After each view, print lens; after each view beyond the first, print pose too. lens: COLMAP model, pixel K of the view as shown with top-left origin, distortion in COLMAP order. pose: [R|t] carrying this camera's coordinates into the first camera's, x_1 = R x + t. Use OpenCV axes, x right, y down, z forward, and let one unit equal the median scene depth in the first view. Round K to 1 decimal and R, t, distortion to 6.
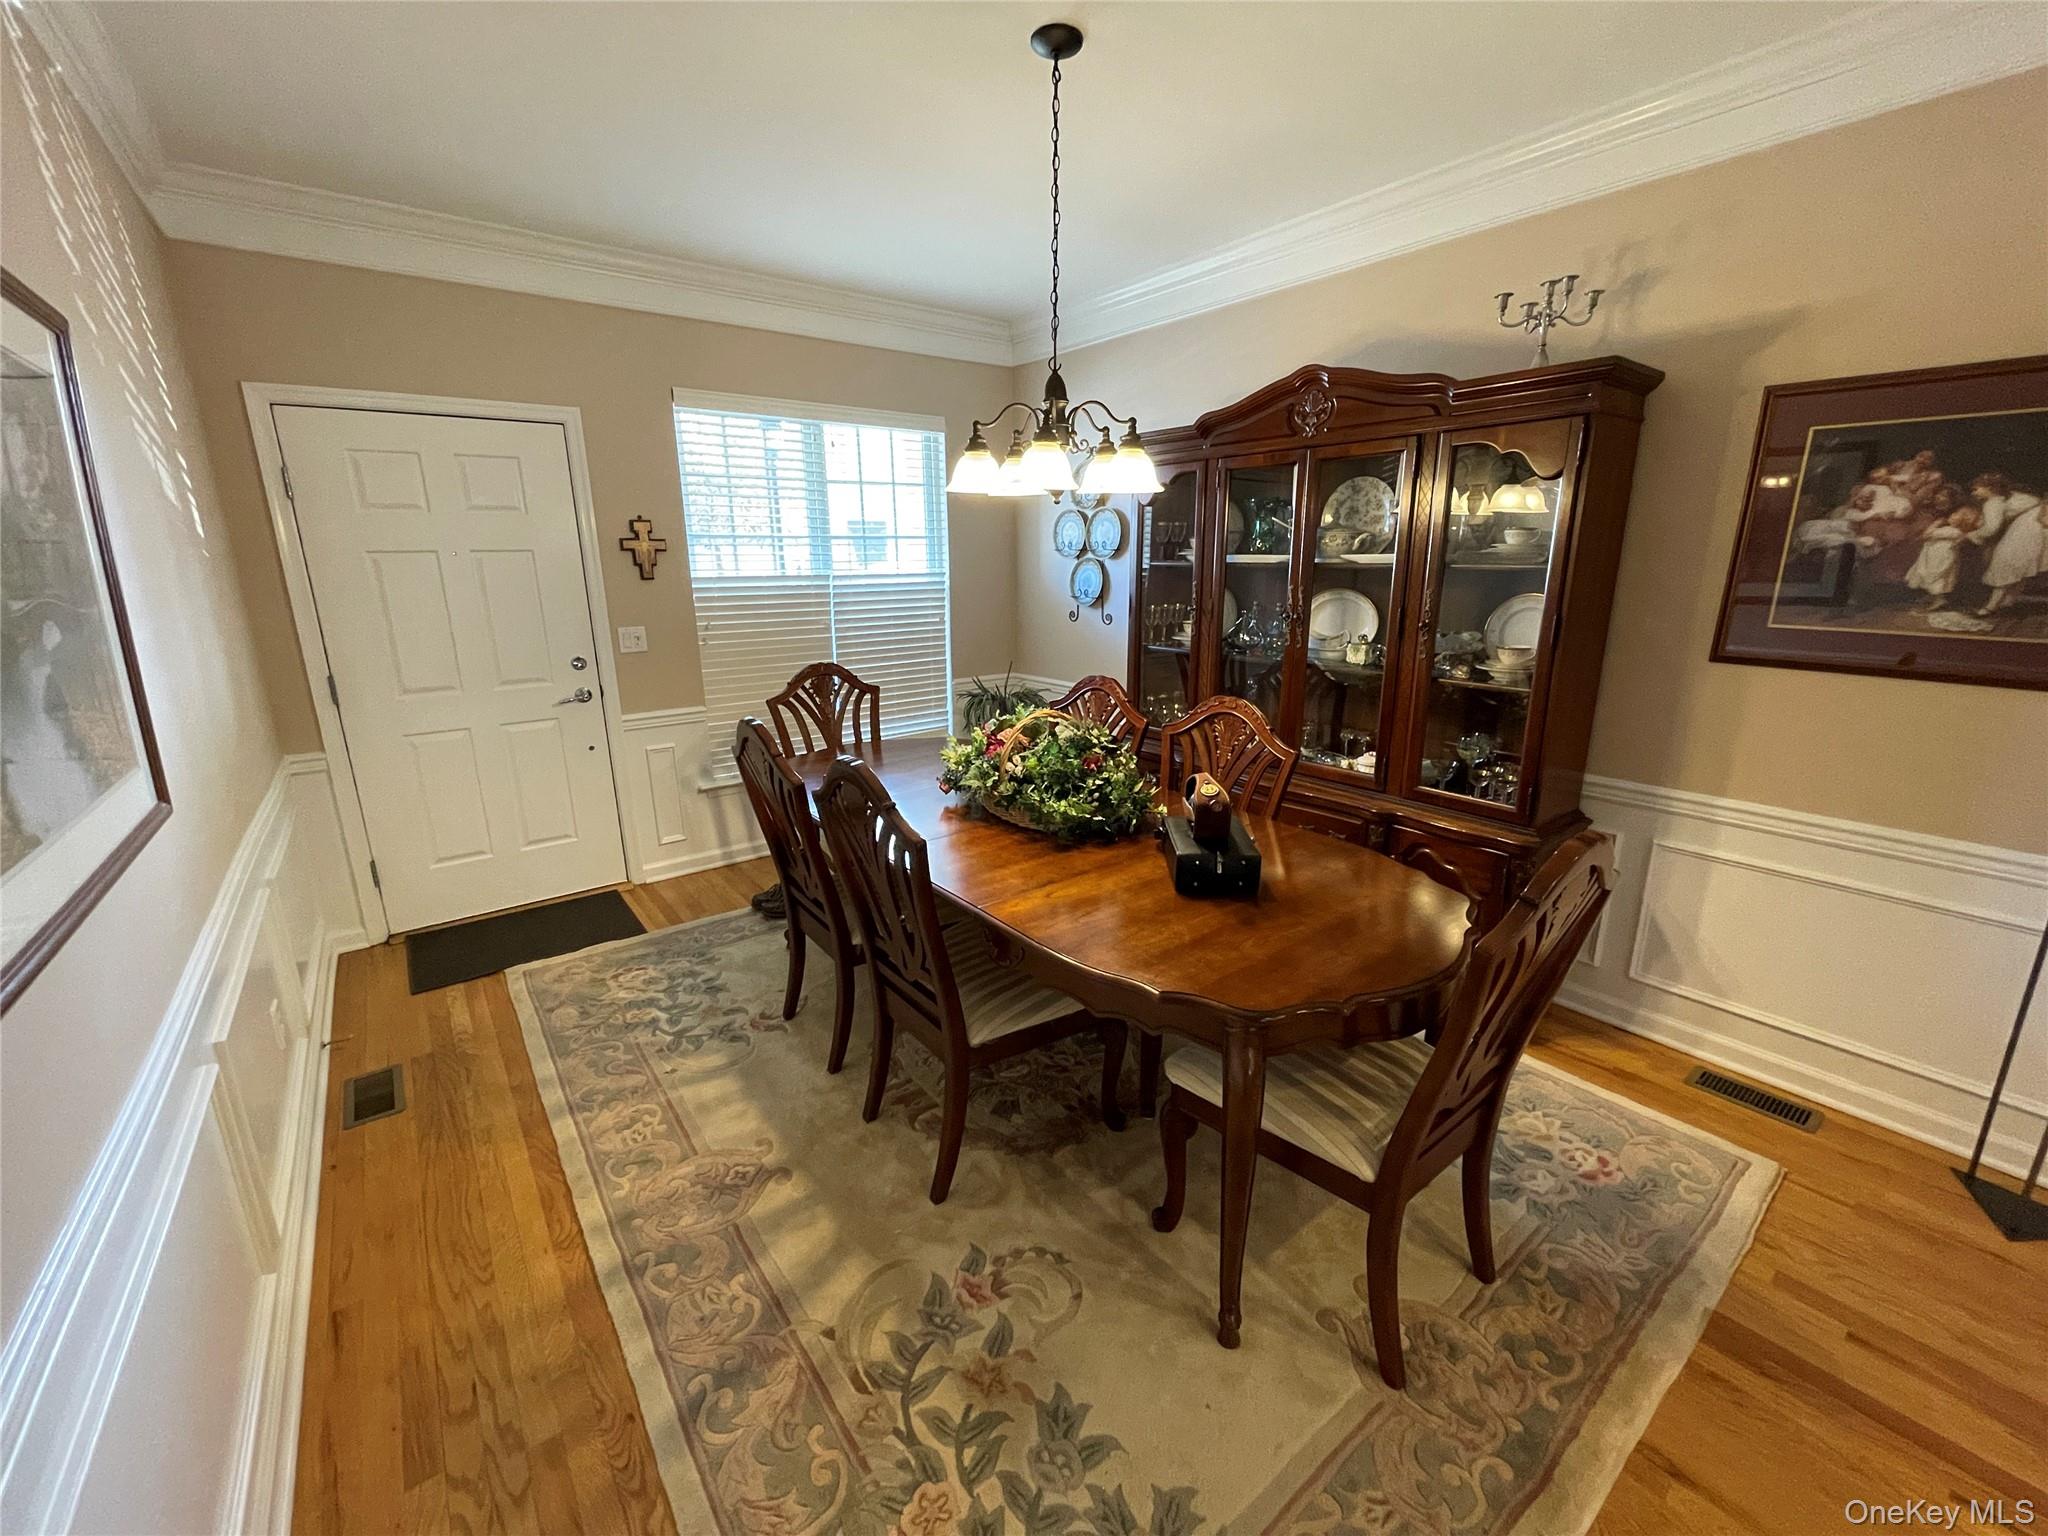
lens RADIAL K [[823.5, 0, 1021.0], [0, 823.5, 765.7], [0, 0, 1]] dist [-0.003879, -0.000244]
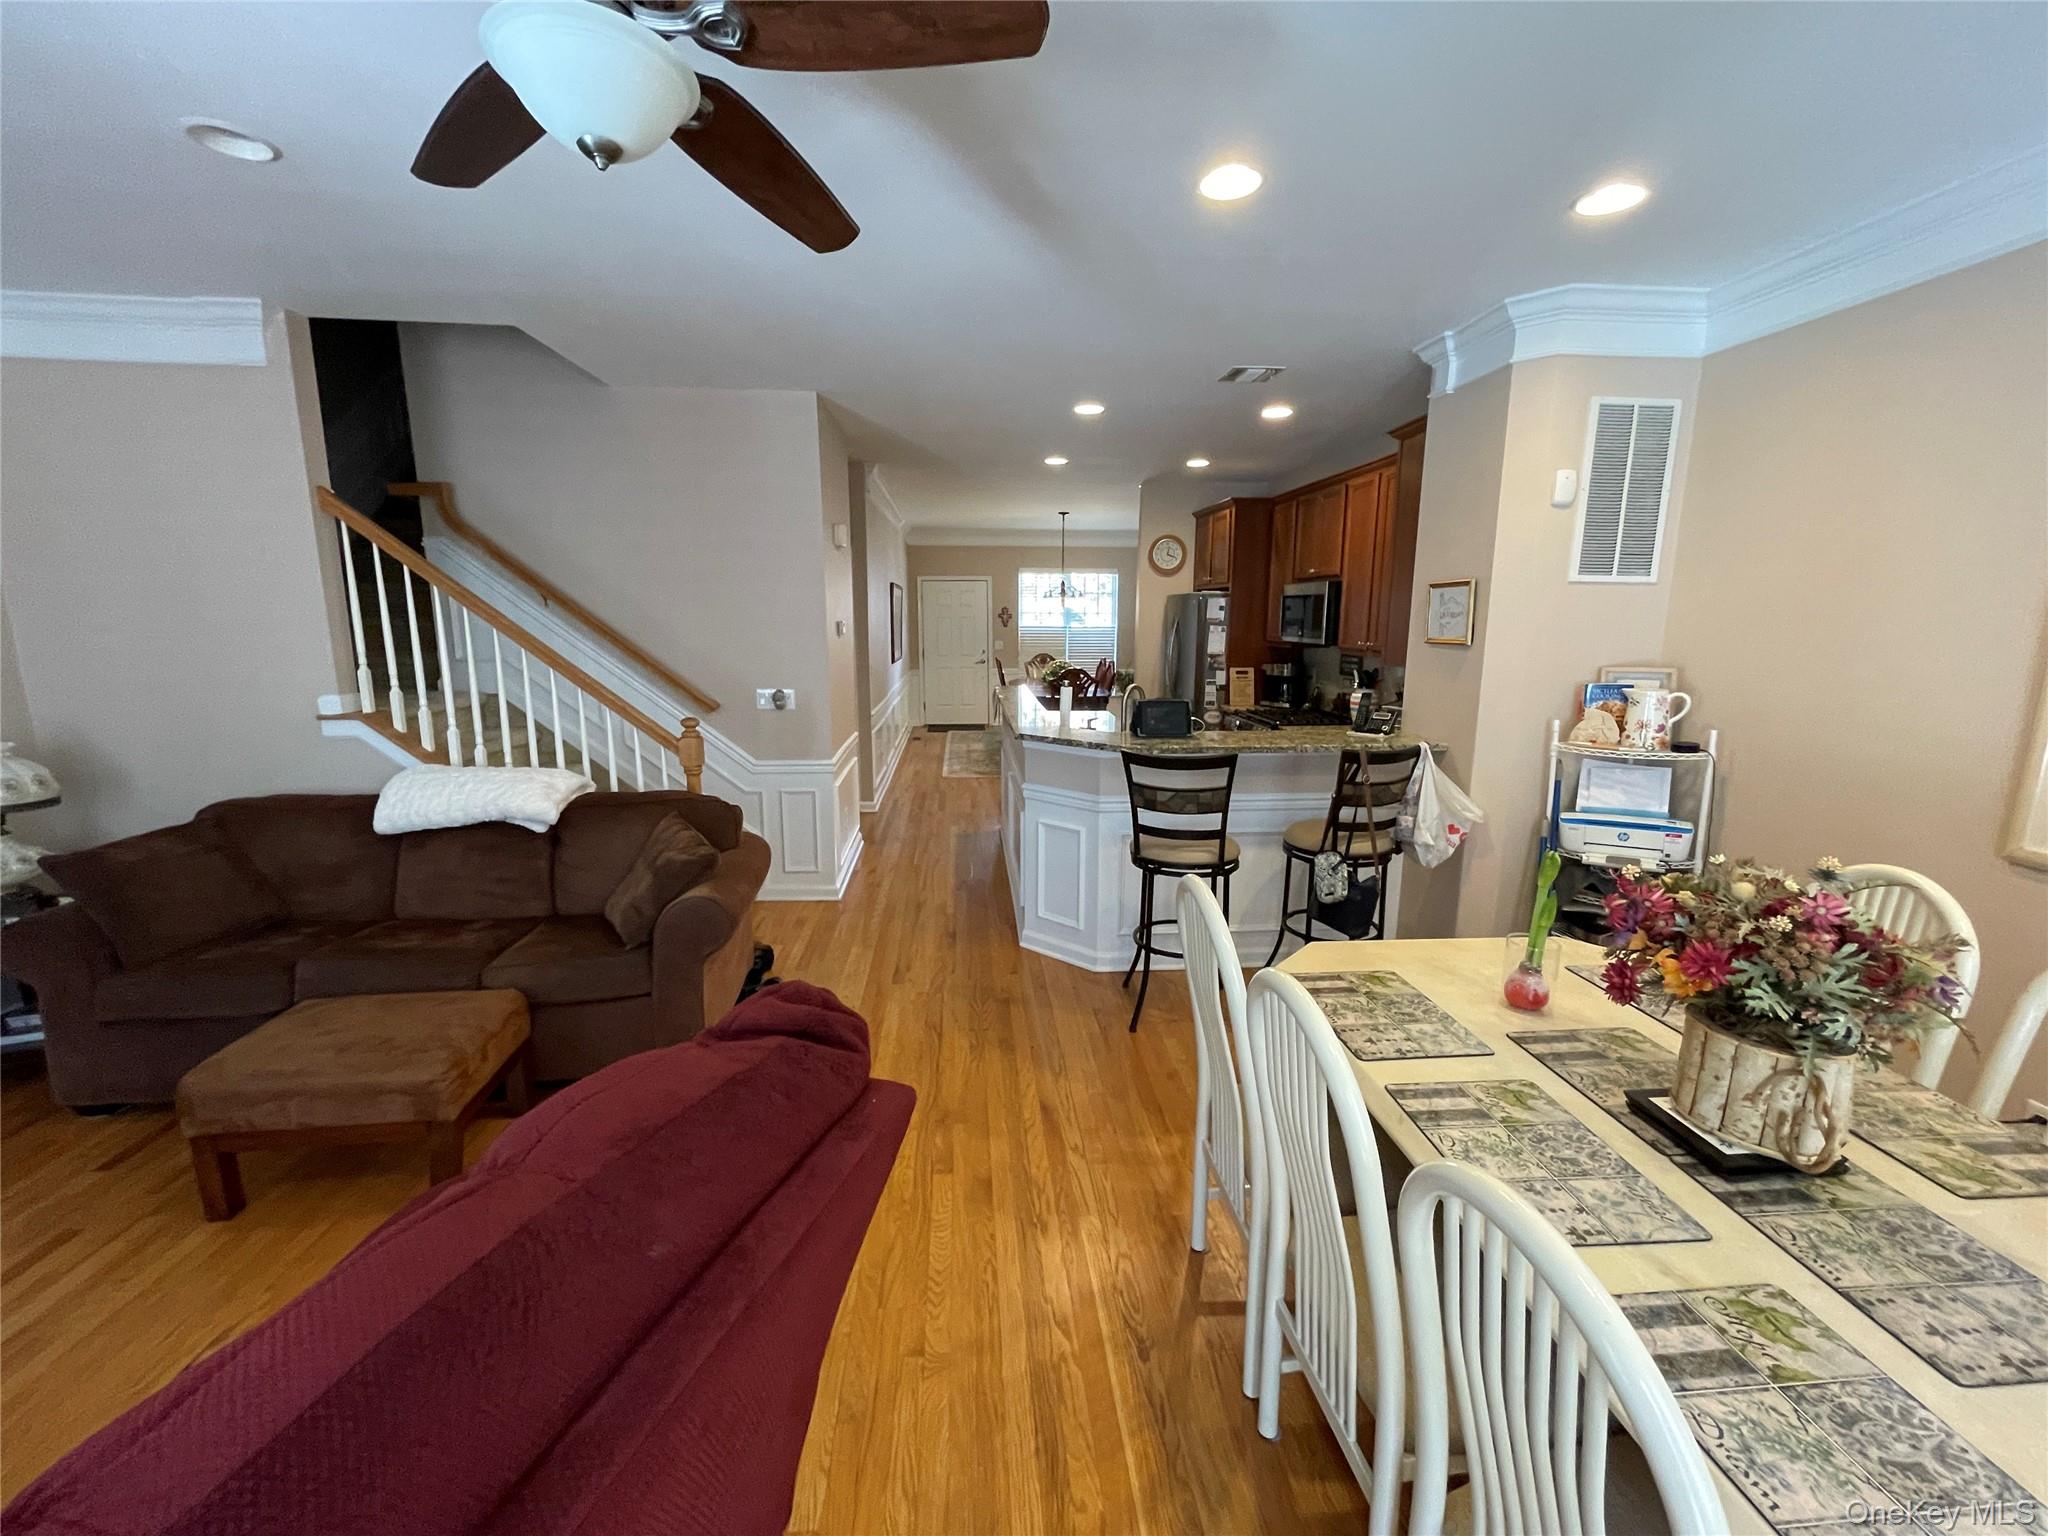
lens RADIAL K [[823.5, 0, 1021.0], [0, 823.5, 765.7], [0, 0, 1]] dist [-0.003879, -0.000244]
pose [[0.834967, 0.110120, -0.539169, 2.145615], [-0.146083, 0.988975, -0.024238, 0.582336], [0.530556, 0.099001, 0.841849, -2.486099]]
